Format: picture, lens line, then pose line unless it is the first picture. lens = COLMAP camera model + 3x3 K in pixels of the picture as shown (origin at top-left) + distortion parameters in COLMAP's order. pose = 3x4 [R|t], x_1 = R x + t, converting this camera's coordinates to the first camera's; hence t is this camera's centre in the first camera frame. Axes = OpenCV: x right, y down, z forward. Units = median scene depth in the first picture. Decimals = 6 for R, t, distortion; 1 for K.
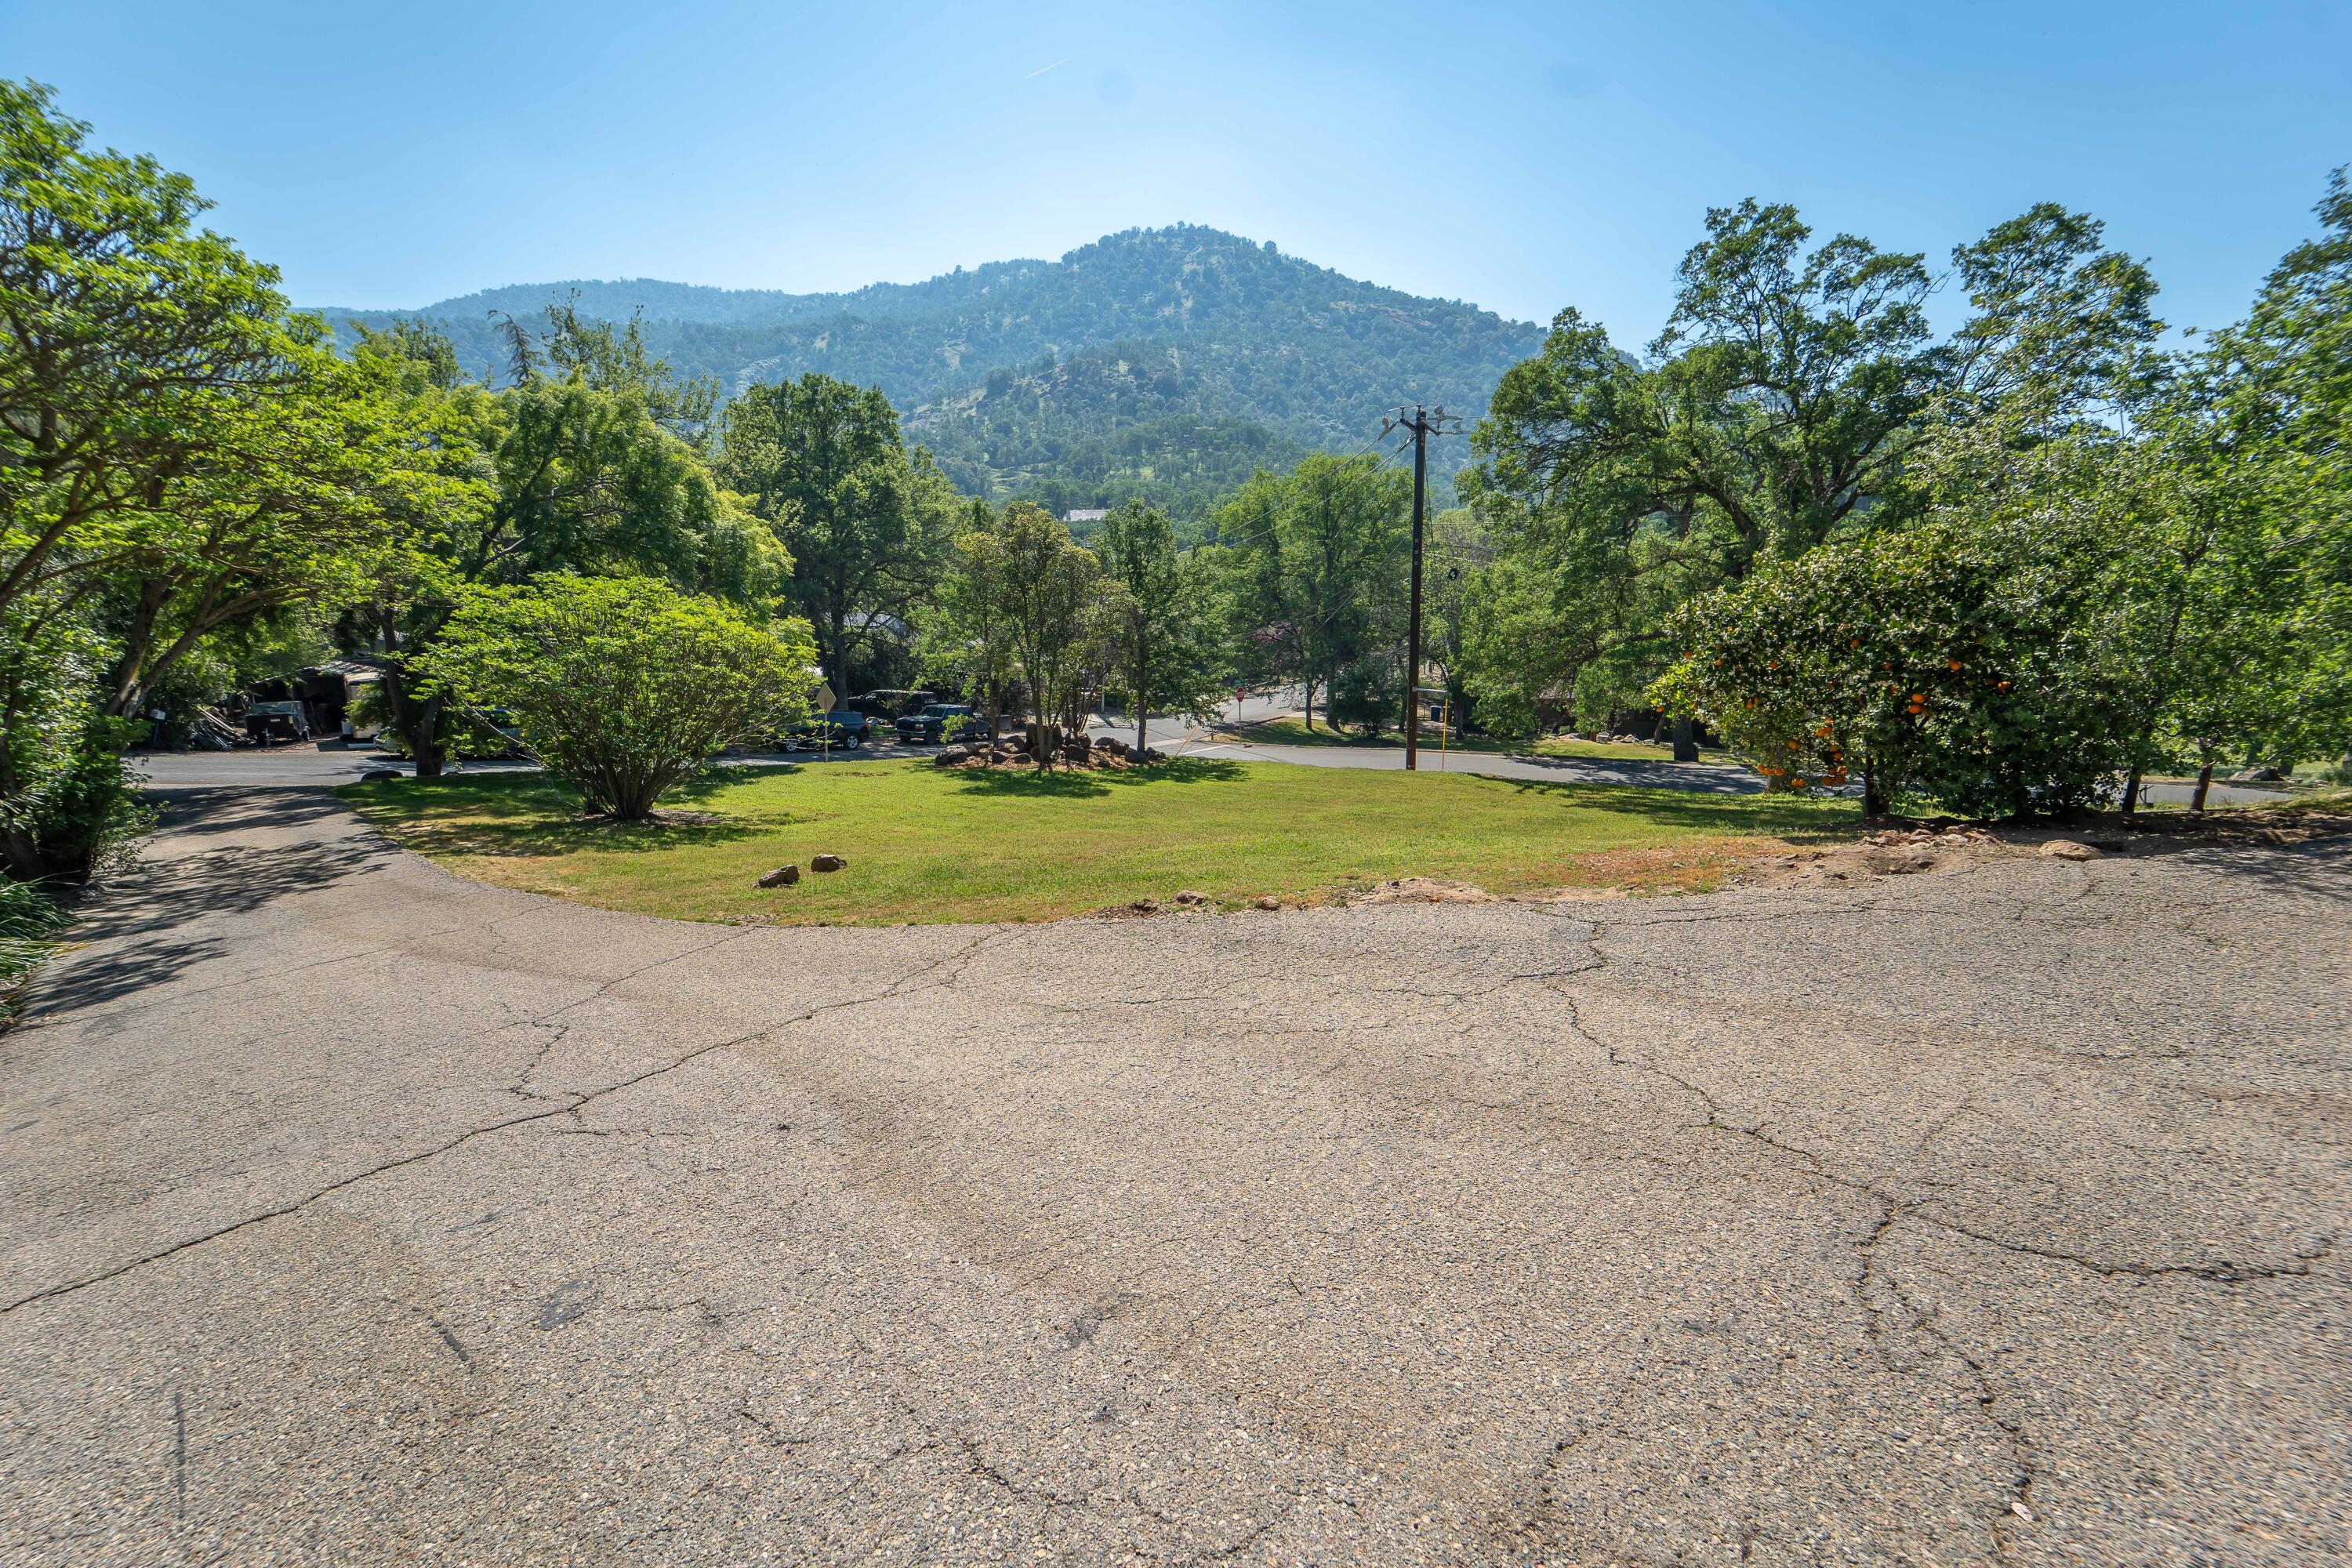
lens RADIAL K [[959.0, 0, 1177.1], [0, 959.0, 788.1], [0, 0, 1]] dist [-0.019757, 0.000902]
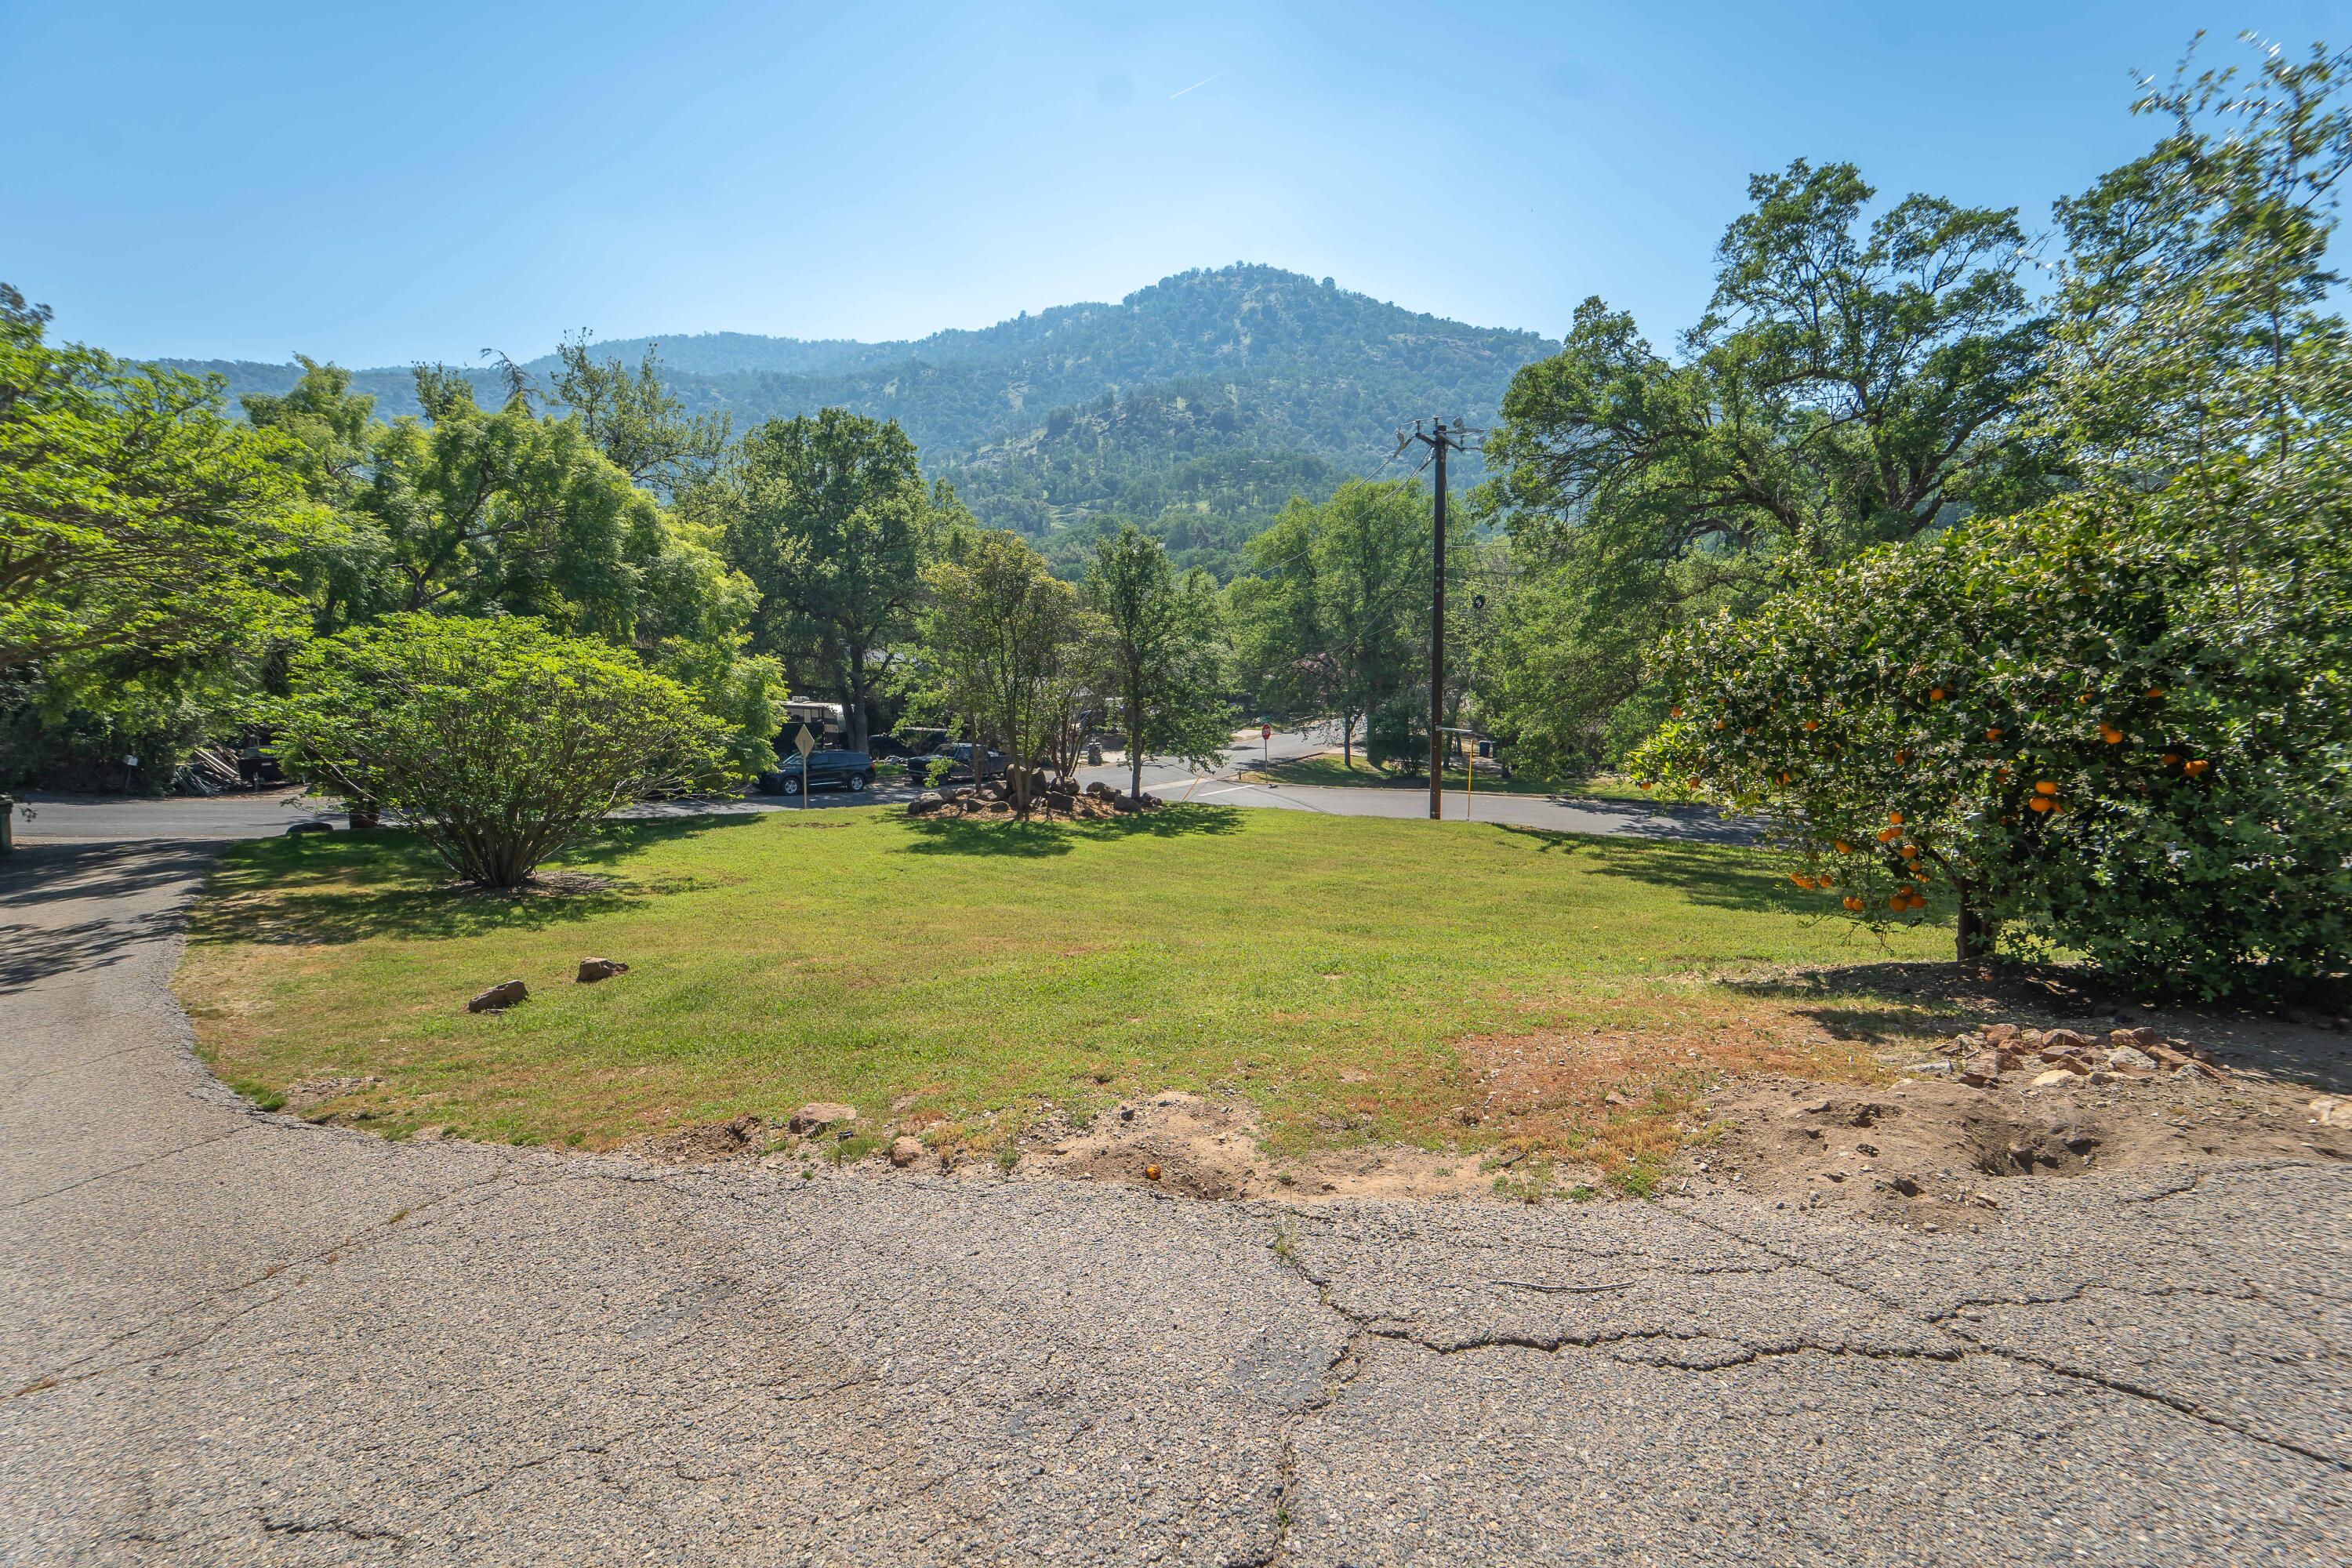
lens RADIAL K [[959.0, 0, 1178.3], [0, 959.0, 787.8], [0, 0, 1]] dist [-0.019757, 0.000902]
pose [[0.998030, -0.000713, -0.062727, 0.079295], [-0.001380, 0.999444, -0.033318, -0.021901], [0.062716, 0.033339, 0.997474, 0.108403]]
